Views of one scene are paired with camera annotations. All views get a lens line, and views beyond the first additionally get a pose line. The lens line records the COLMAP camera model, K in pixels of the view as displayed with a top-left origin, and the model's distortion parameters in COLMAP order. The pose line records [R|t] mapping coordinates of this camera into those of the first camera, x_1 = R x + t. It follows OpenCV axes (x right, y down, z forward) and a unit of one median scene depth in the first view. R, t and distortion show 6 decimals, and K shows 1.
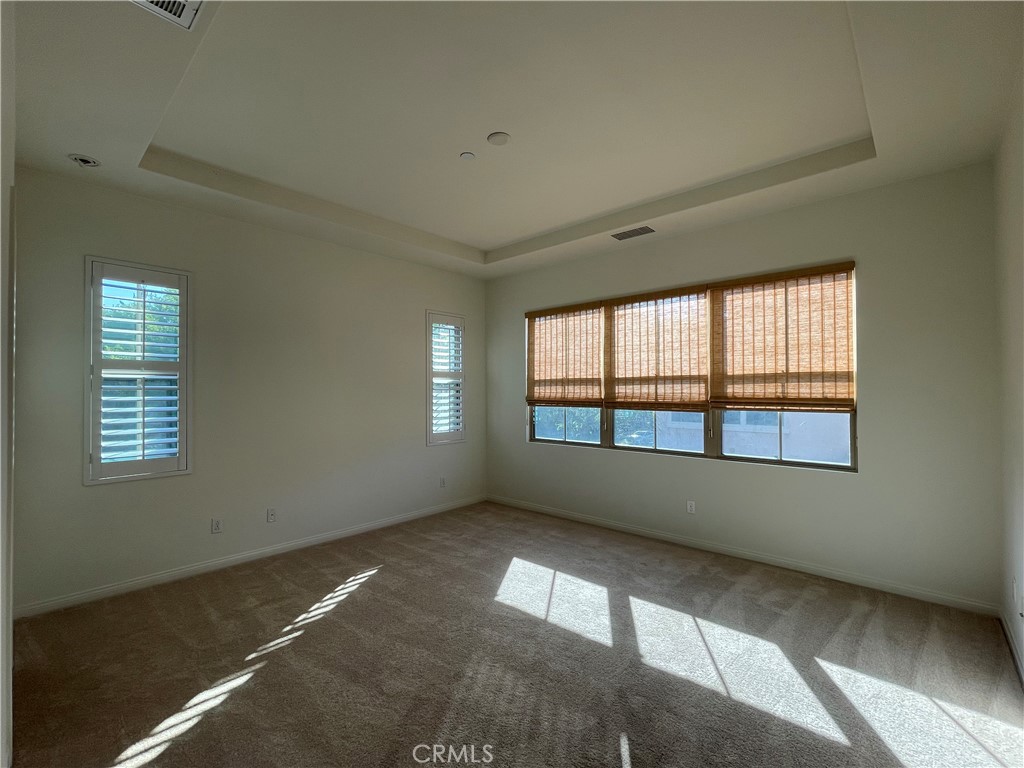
lens RADIAL K [[450.5, 0, 511.0], [0, 450.5, 384.9], [0, 0, 1]] dist [-0.003280, -0.000543]
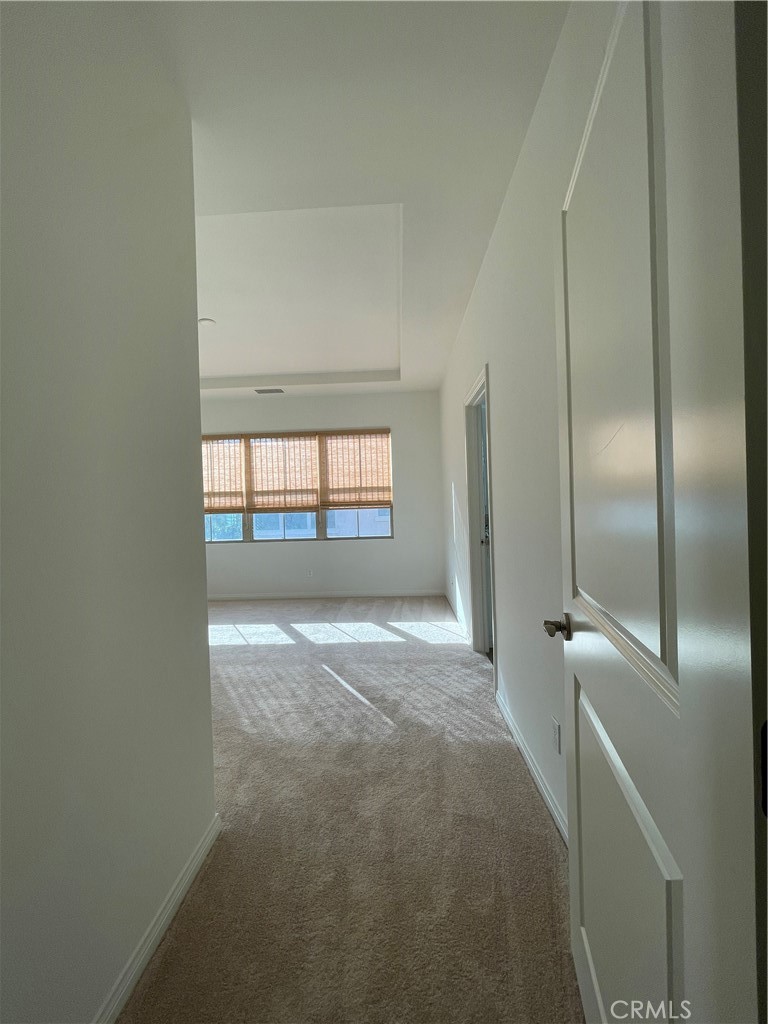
lens RADIAL K [[417.1, 0, 384.0], [0, 417.1, 510.6], [0, 0, 1]] dist [-0.004924, 0.001154]
pose [[0.762822, -0.029678, 0.645927, -0.342477], [0.018507, 0.999539, 0.024069, 0.024595], [-0.646344, -0.006406, 0.763019, -0.280610]]
